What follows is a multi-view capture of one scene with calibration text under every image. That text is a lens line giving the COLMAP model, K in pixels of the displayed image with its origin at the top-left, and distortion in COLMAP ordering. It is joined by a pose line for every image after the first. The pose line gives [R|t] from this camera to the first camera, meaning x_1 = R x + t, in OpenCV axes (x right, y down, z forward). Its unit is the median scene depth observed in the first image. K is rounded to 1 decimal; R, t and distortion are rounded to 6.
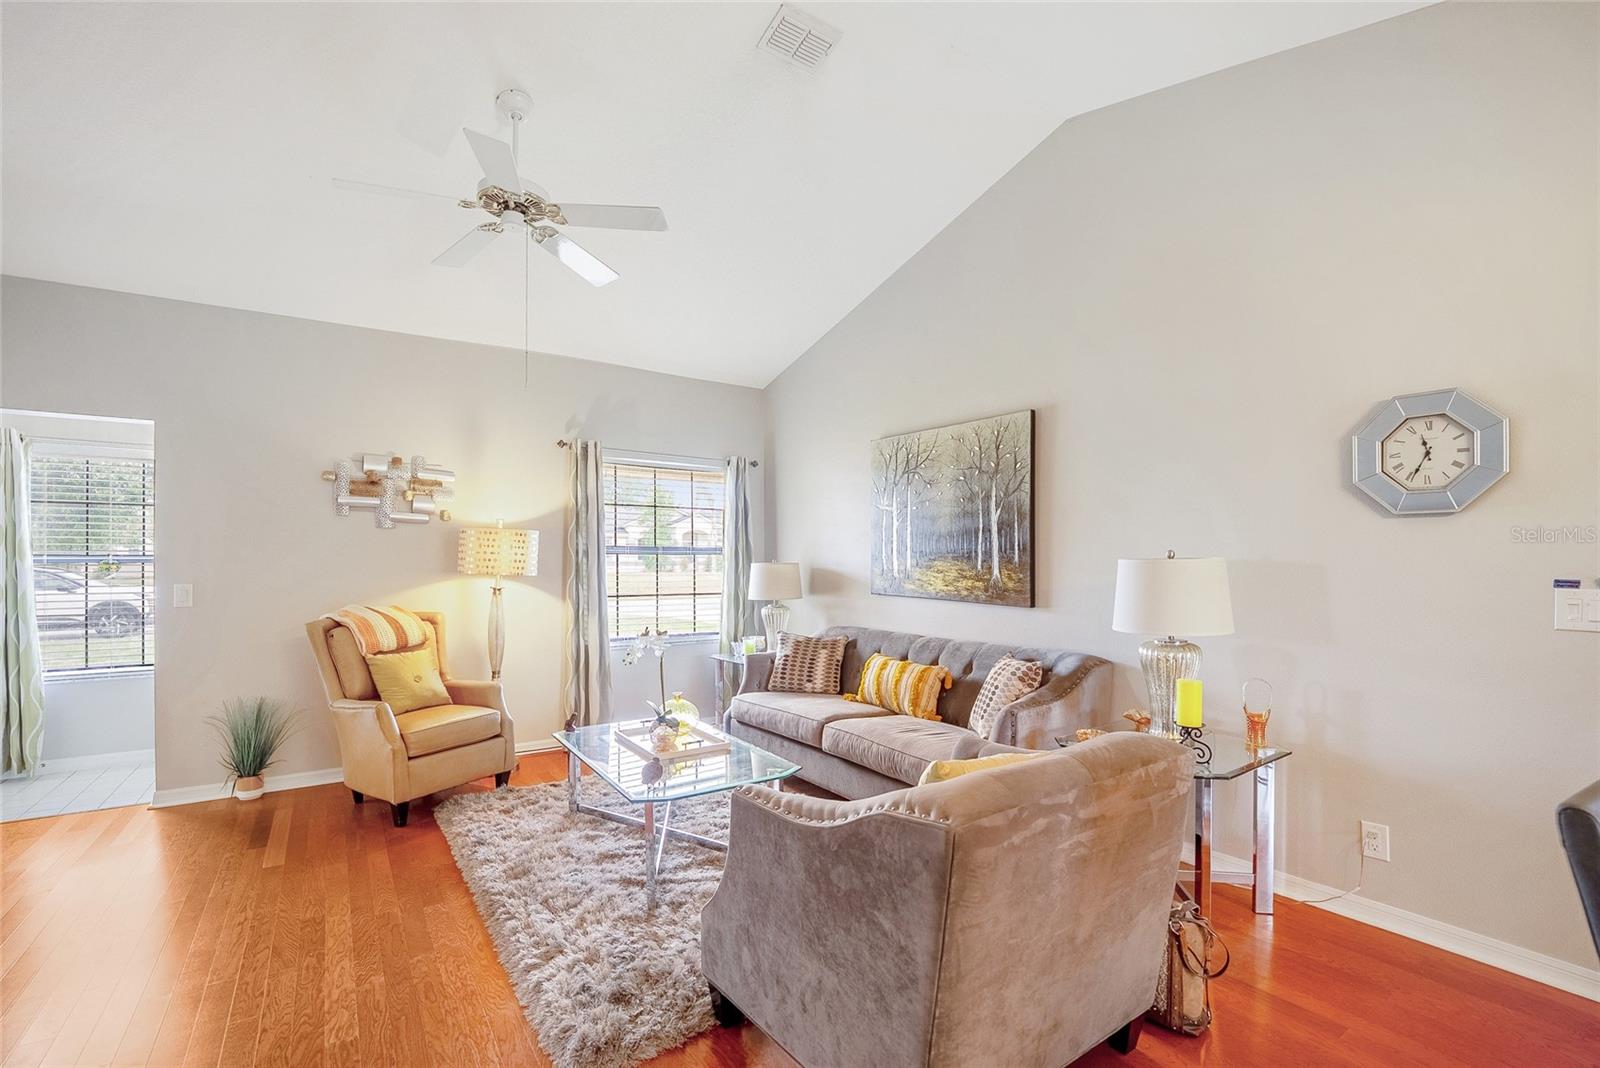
lens RADIAL K [[675.0, 0, 778.7], [0, 675.0, 566.0], [0, 0, 1]] dist [-0.000206, -0.000190]
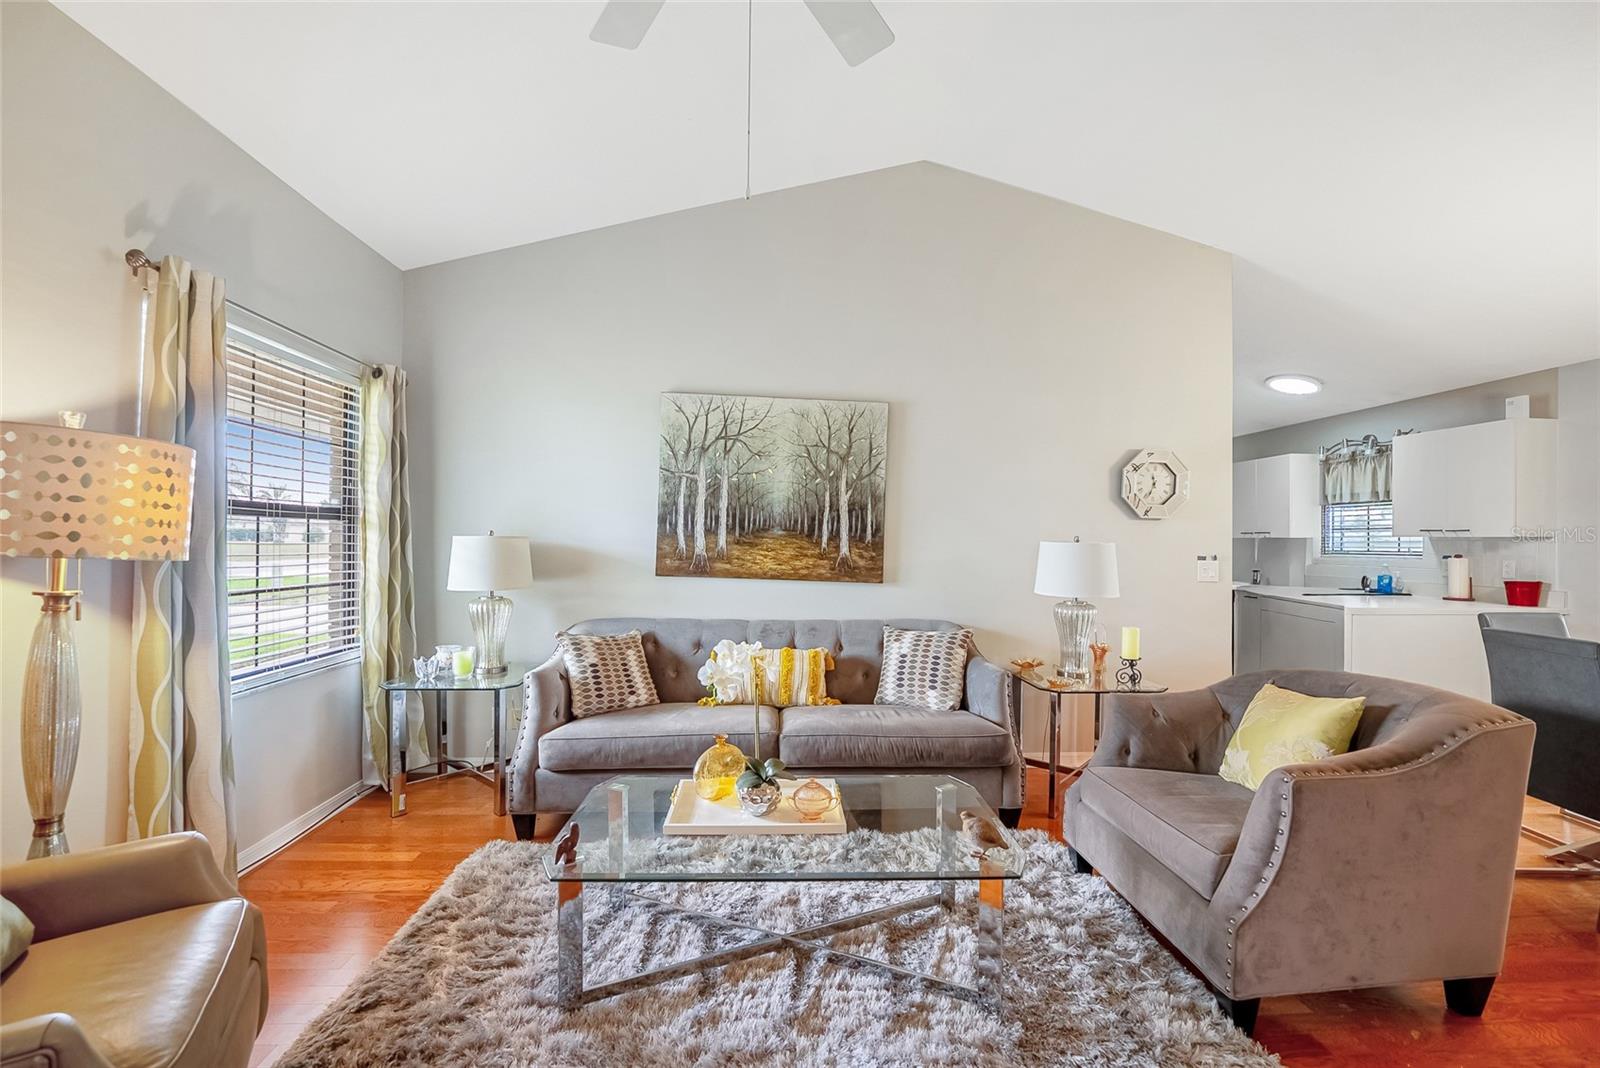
lens RADIAL K [[675.0, 0, 794.1], [0, 675.0, 538.5], [0, 0, 1]] dist [-0.000206, -0.000190]
pose [[0.521323, 0.004843, 0.853346, -0.597403], [-0.012929, 0.999914, 0.002223, -0.010586], [-0.853262, -0.012192, 0.521341, 0.518927]]
